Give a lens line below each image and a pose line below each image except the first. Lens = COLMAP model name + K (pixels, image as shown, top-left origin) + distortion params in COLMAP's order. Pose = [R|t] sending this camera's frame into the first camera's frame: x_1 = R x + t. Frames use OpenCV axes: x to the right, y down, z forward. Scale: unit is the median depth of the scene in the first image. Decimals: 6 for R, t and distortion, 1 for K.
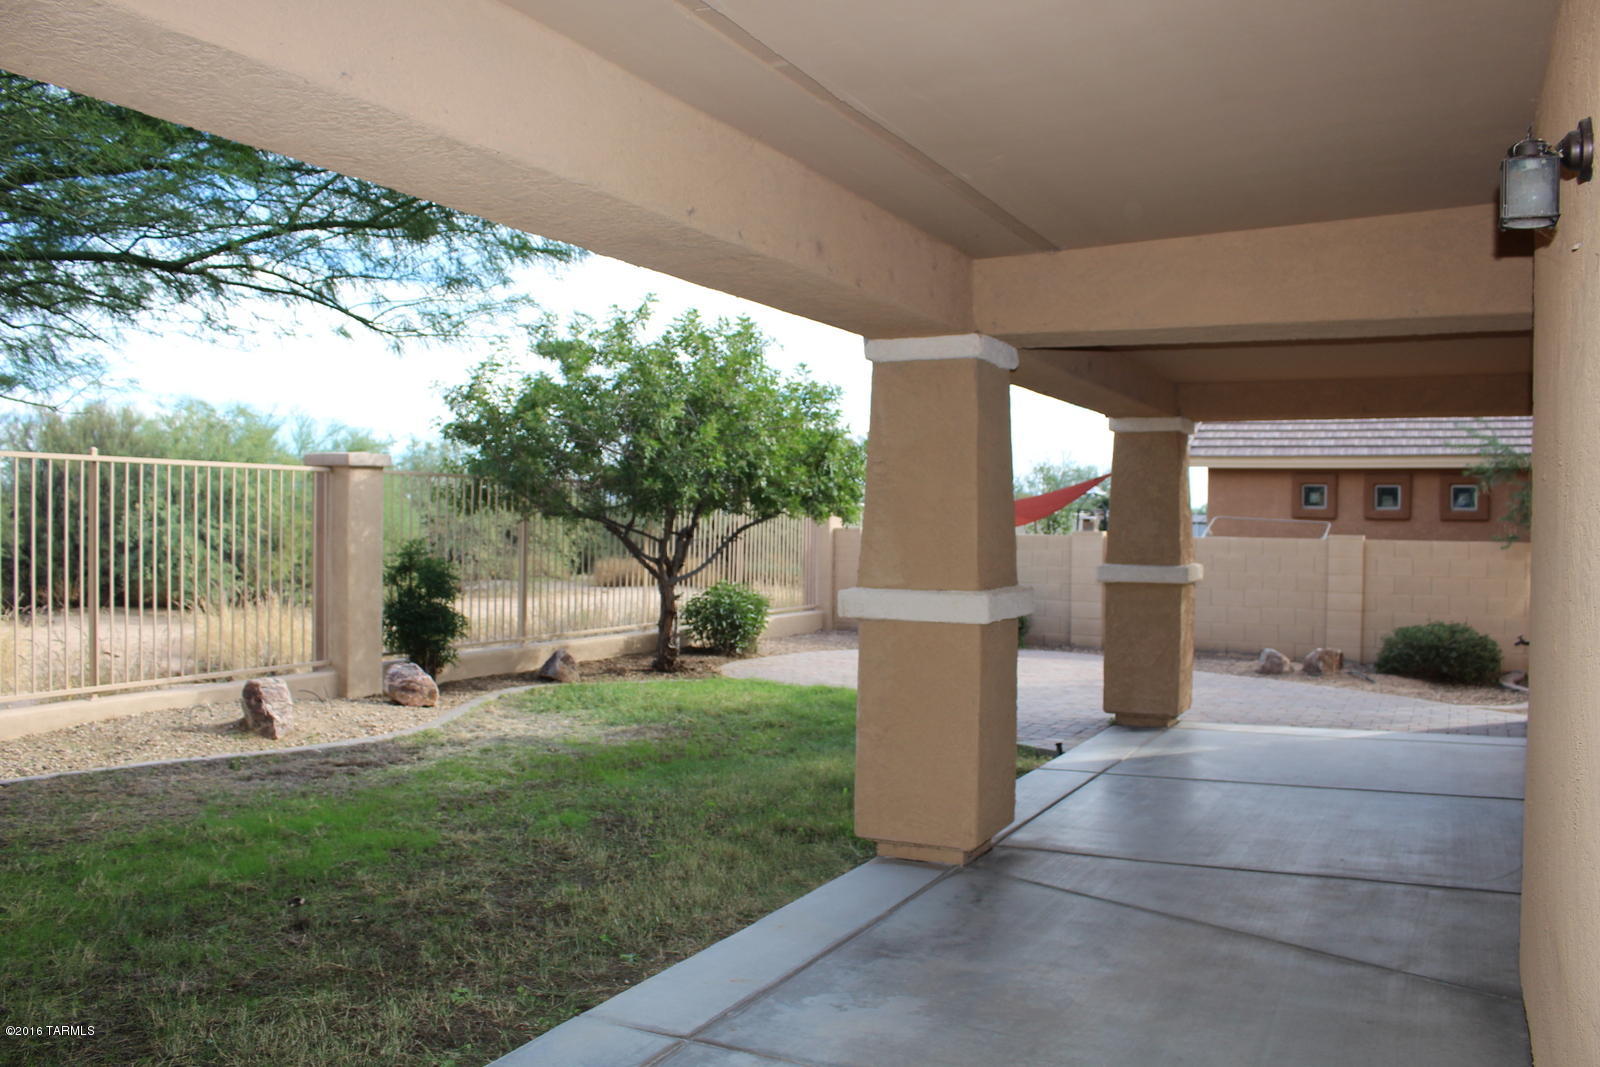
lens RADIAL K [[1324.9, 0, 799.8], [0, 1324.9, 535.2], [0, 0, 1]] dist [-0.103268, 0.019930]
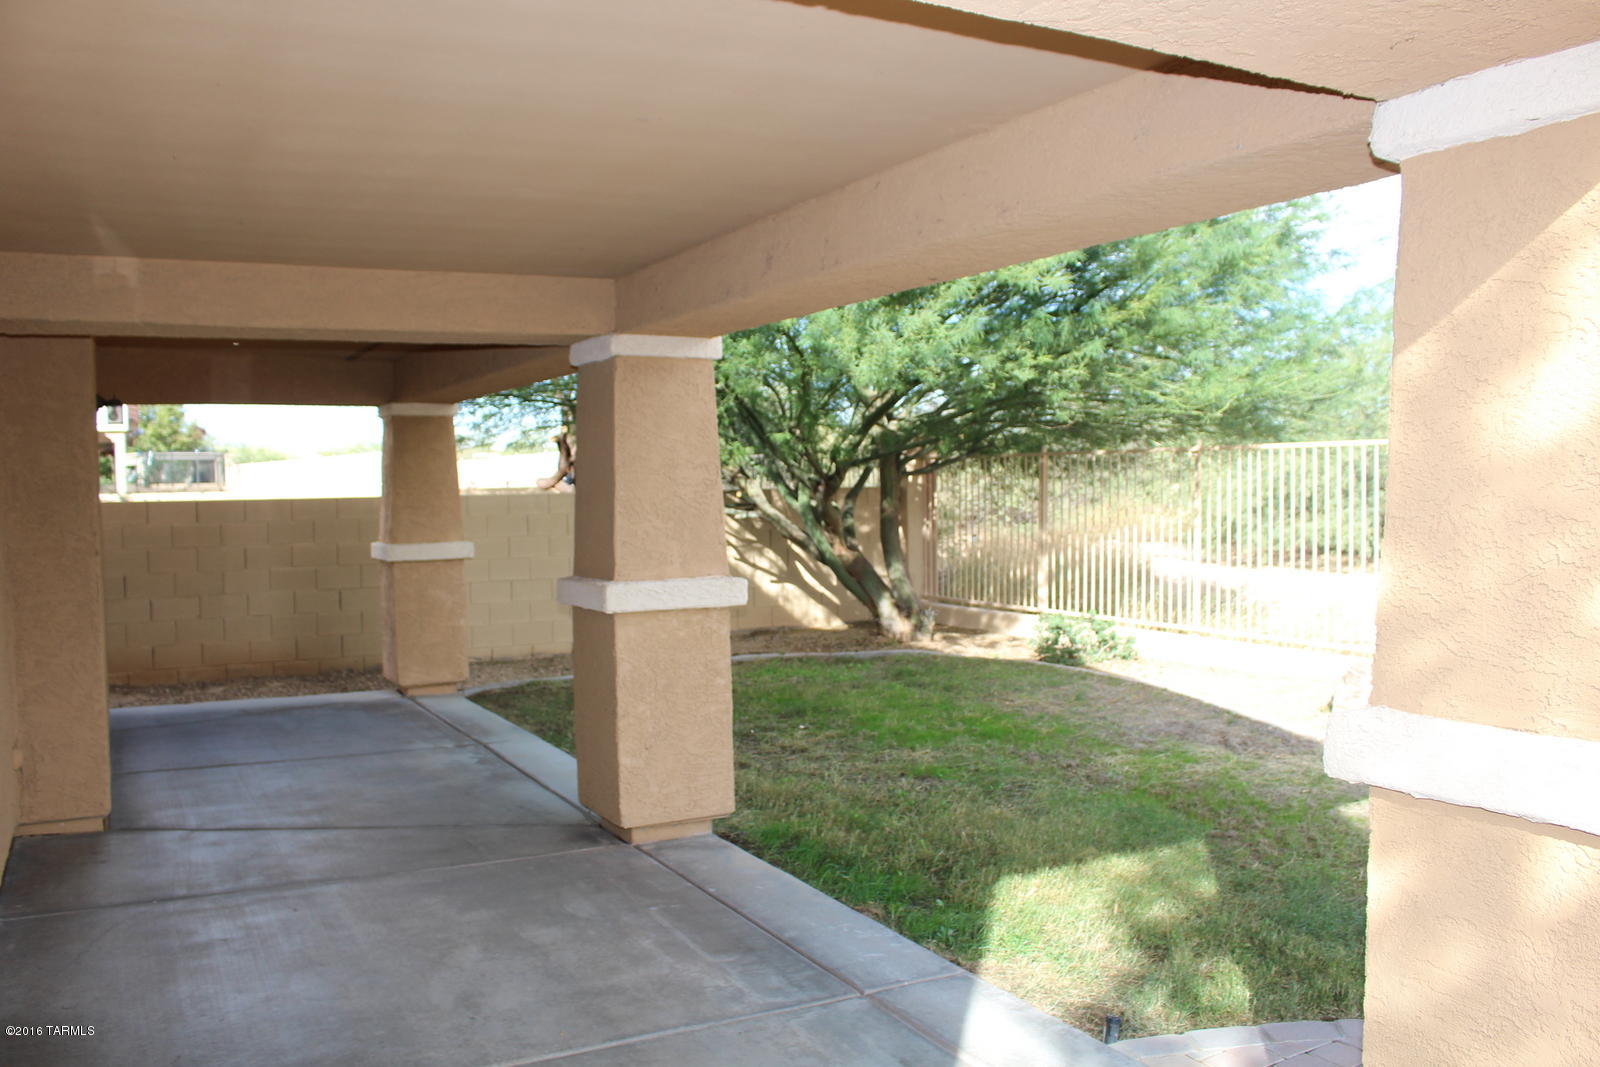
lens RADIAL K [[1324.9, 0, 801.7], [0, 1324.9, 528.8], [0, 0, 1]] dist [-0.103268, 0.019930]
pose [[-0.574882, 0.035701, -0.817457, 1.031312], [0.009898, 0.999278, 0.036681, -0.041148], [0.818177, 0.012996, -0.574820, 1.977569]]
